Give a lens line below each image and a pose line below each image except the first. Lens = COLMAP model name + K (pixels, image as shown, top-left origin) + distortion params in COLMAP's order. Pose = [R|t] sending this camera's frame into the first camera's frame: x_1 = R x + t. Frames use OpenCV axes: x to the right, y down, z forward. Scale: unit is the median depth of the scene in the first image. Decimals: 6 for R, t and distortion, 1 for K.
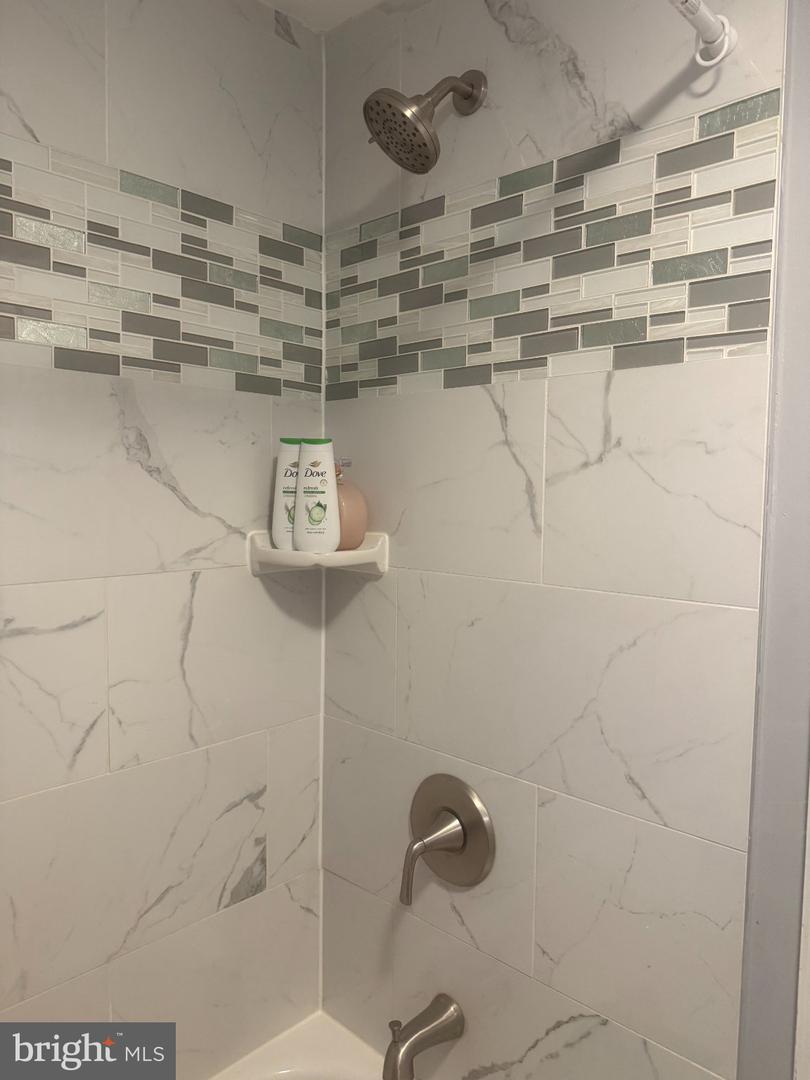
lens RADIAL K [[761.3, 0, 405.9], [0, 761.3, 558.2], [0, 0, 1]] dist [0.064852, -0.076032]
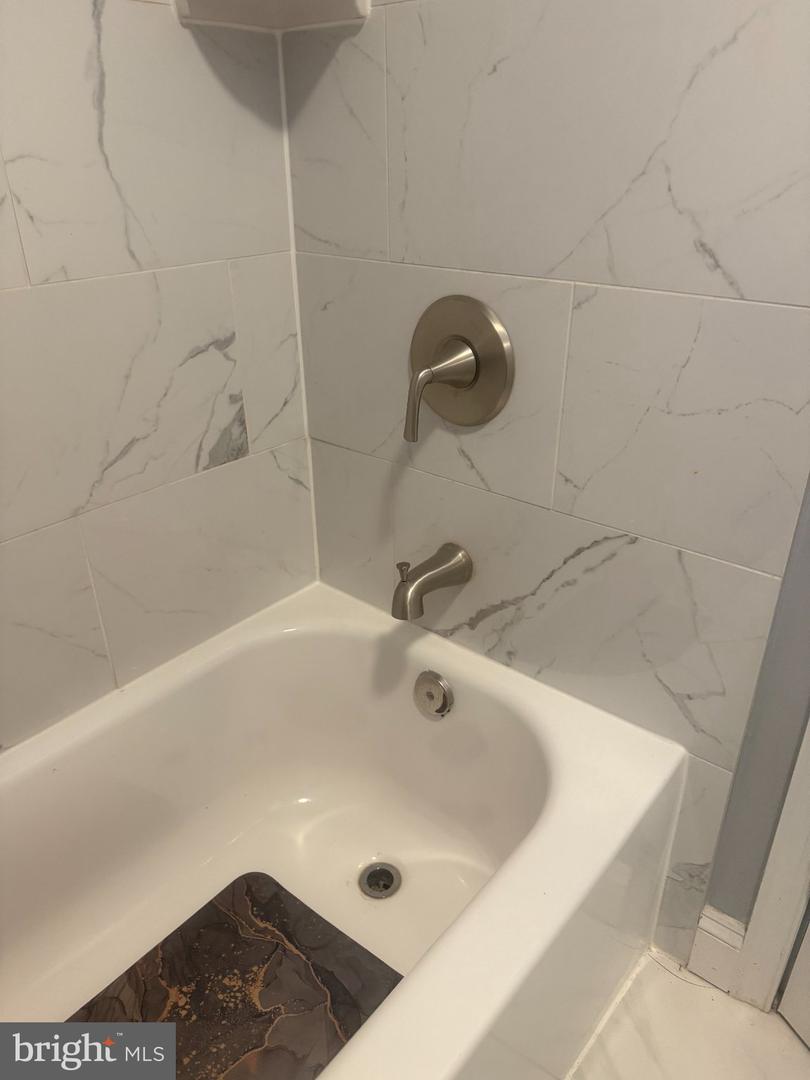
lens RADIAL K [[761.3, 0, 405.9], [0, 761.3, 558.2], [0, 0, 1]] dist [0.064852, -0.076032]
pose [[0.998245, -0.043385, 0.040314, -0.044552], [0.023951, 0.918294, 0.395175, 0.214670], [-0.054165, -0.393516, 0.917721, 0.139658]]
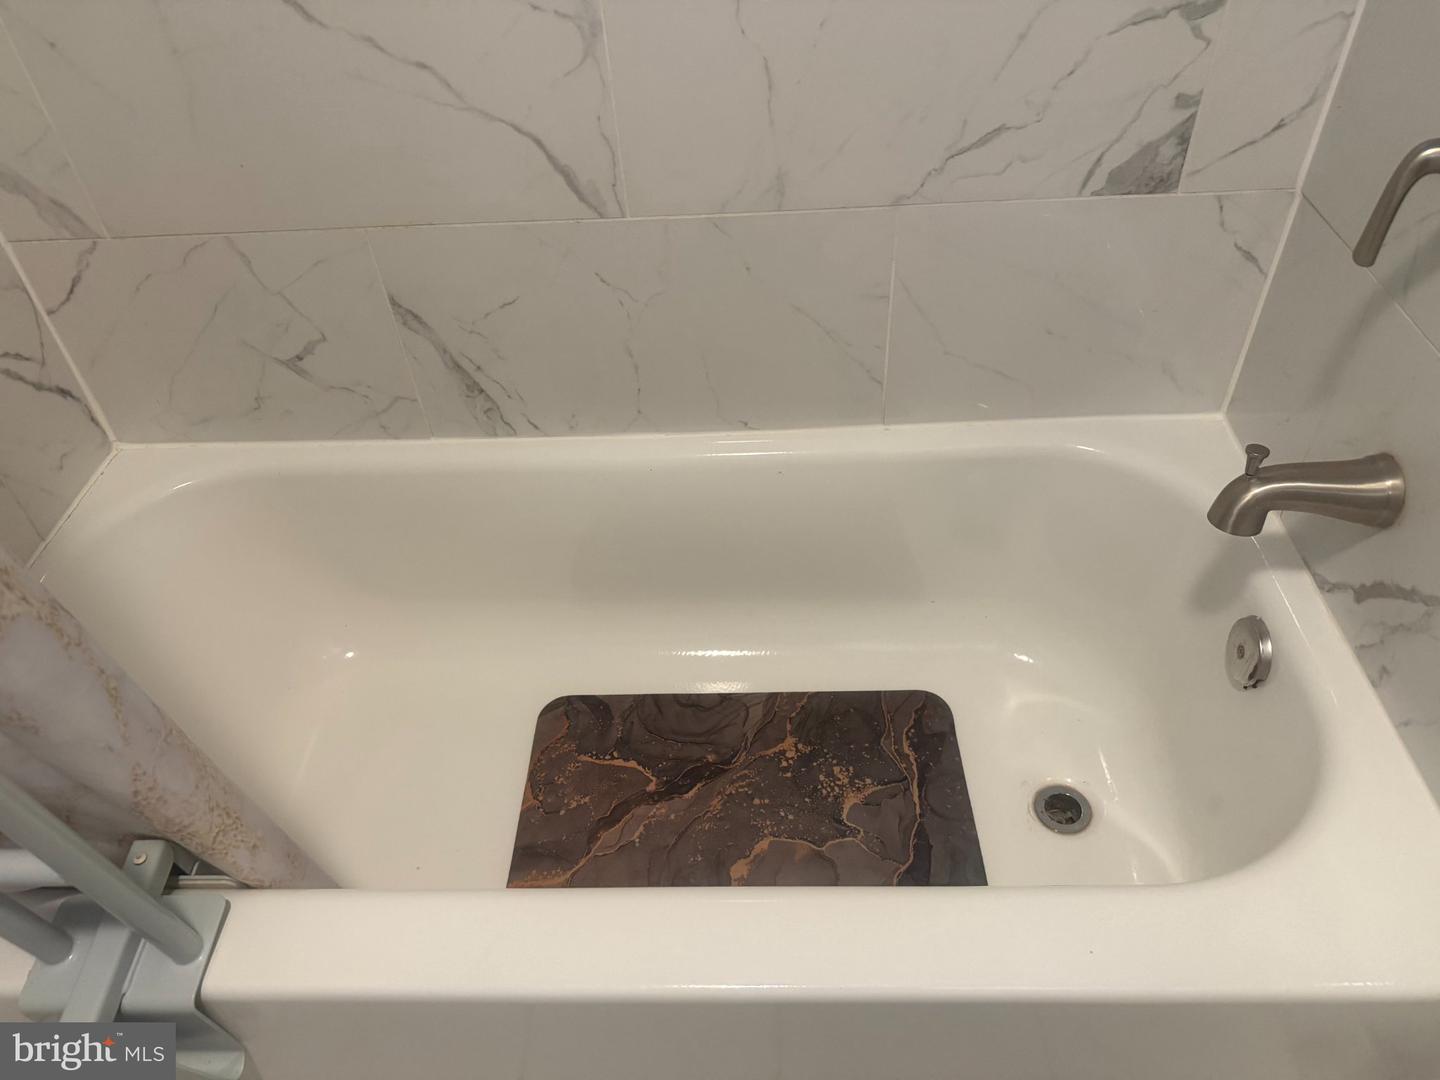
lens RADIAL K [[1015.1, 0, 720.0], [0, 1015.1, 540.0], [0, 0, 1]] dist [0.064852, -0.076032]
pose [[0.661093, 0.480702, -0.576092, 0.186082], [-0.002933, 0.769461, 0.638687, 0.148608], [0.750298, -0.420542, 0.510095, 0.249278]]
